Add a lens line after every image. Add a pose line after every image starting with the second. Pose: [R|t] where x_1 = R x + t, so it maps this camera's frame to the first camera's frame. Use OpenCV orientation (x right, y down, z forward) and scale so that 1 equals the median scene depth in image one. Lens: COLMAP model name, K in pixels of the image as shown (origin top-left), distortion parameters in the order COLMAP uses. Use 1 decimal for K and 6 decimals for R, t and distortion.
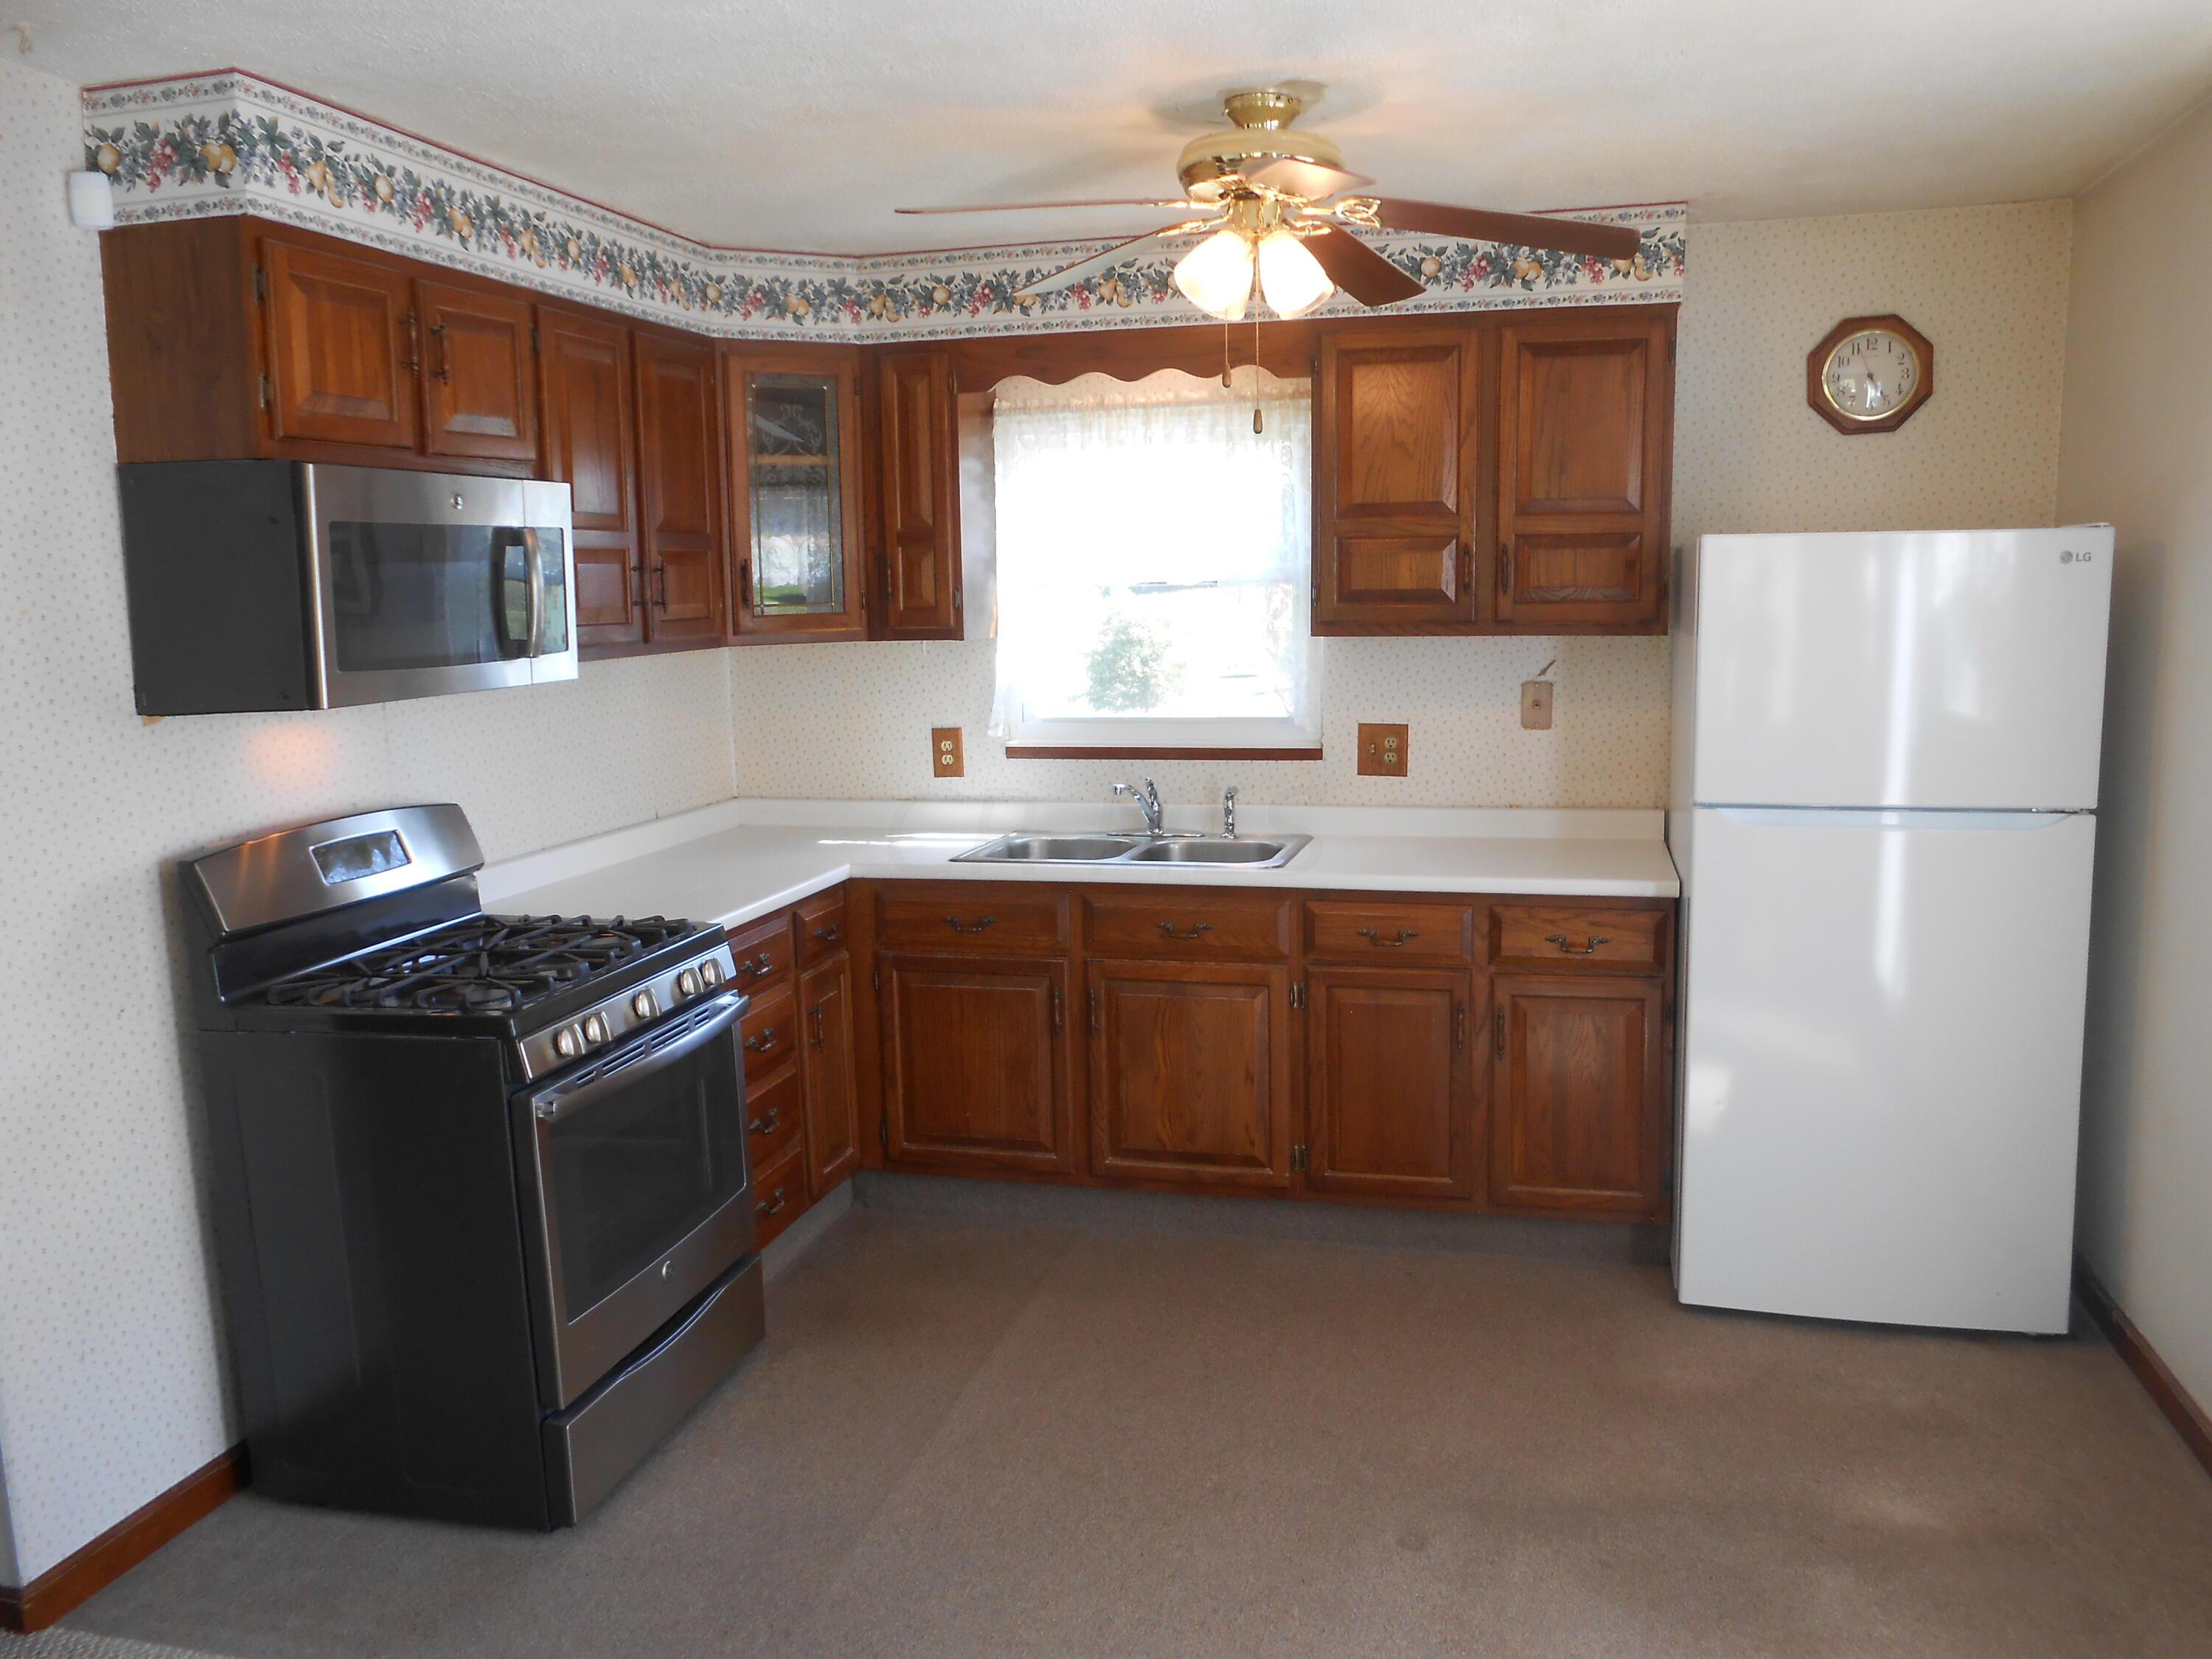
lens RADIAL K [[1691.3, 0, 1138.9], [0, 1691.3, 834.7], [0, 0, 1]] dist [-0.064430, 0.028544]
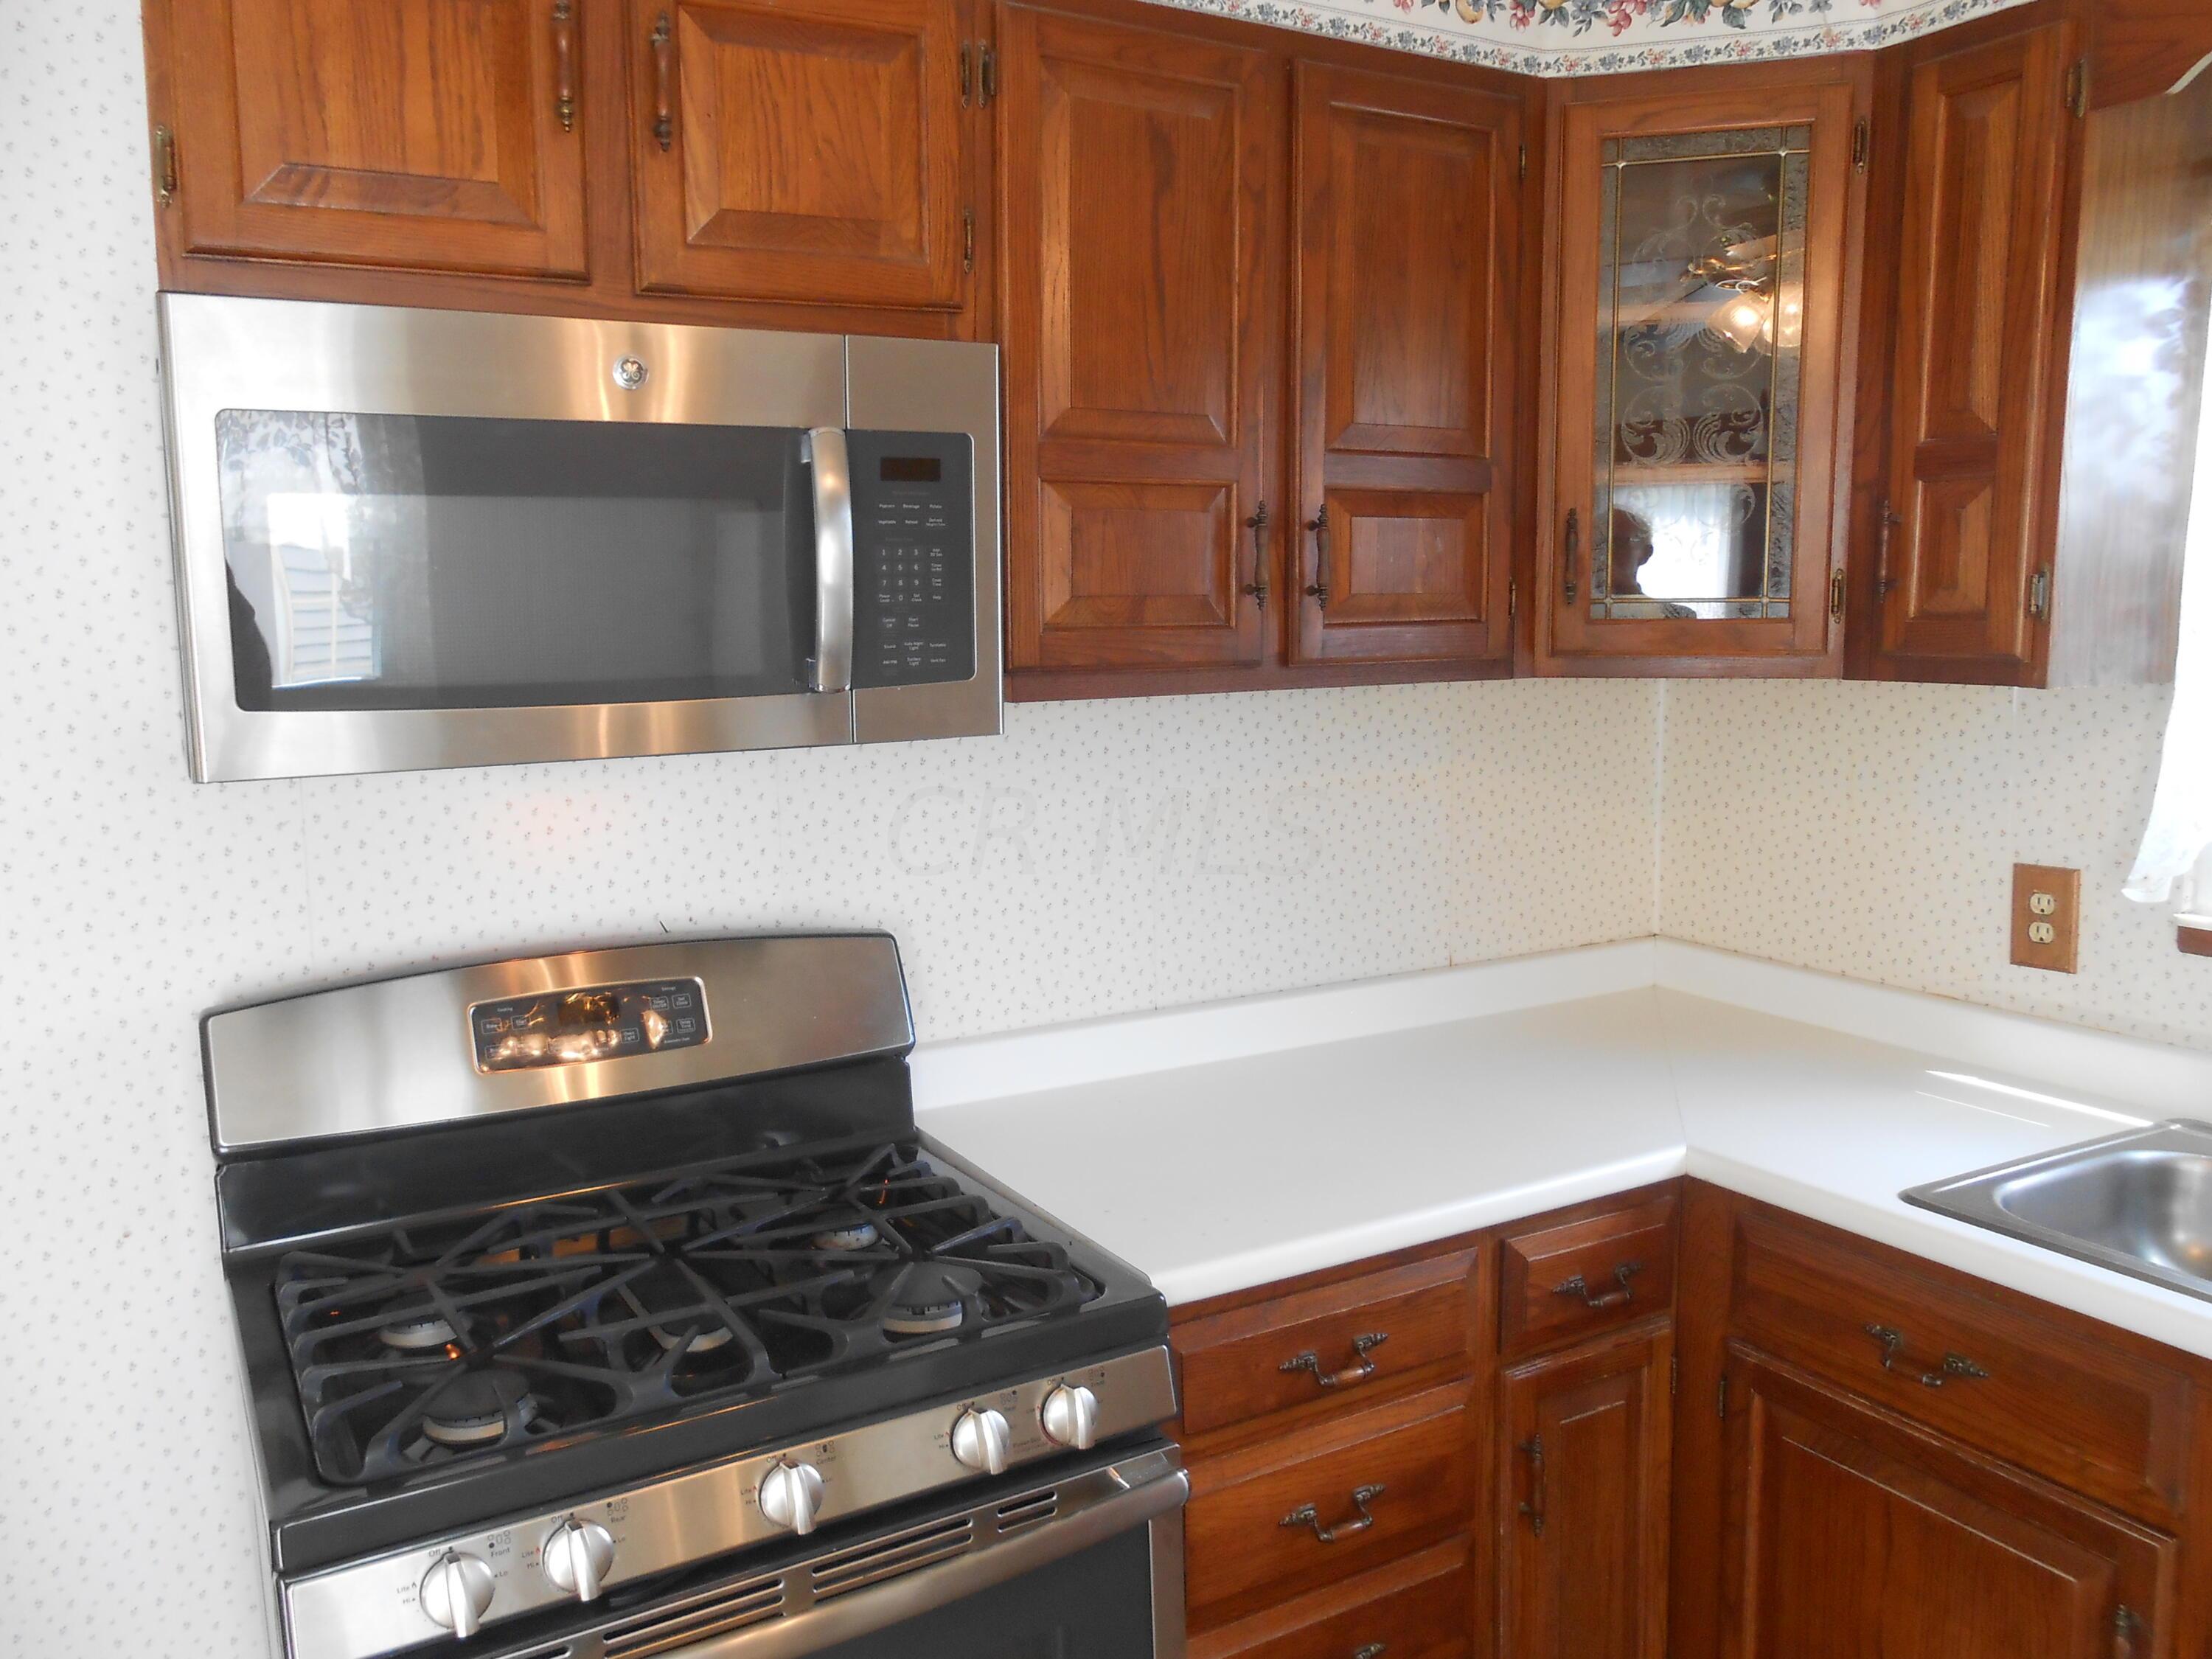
lens RADIAL K [[1699.9, 0, 1107.9], [0, 1699.9, 815.9], [0, 0, 1]] dist [-0.048568, 0.074612]
pose [[0.696182, 0.104754, -0.710181, 0.042611], [-0.112750, 0.992973, 0.035939, -0.072559], [0.708956, 0.055053, 0.703101, 0.534194]]
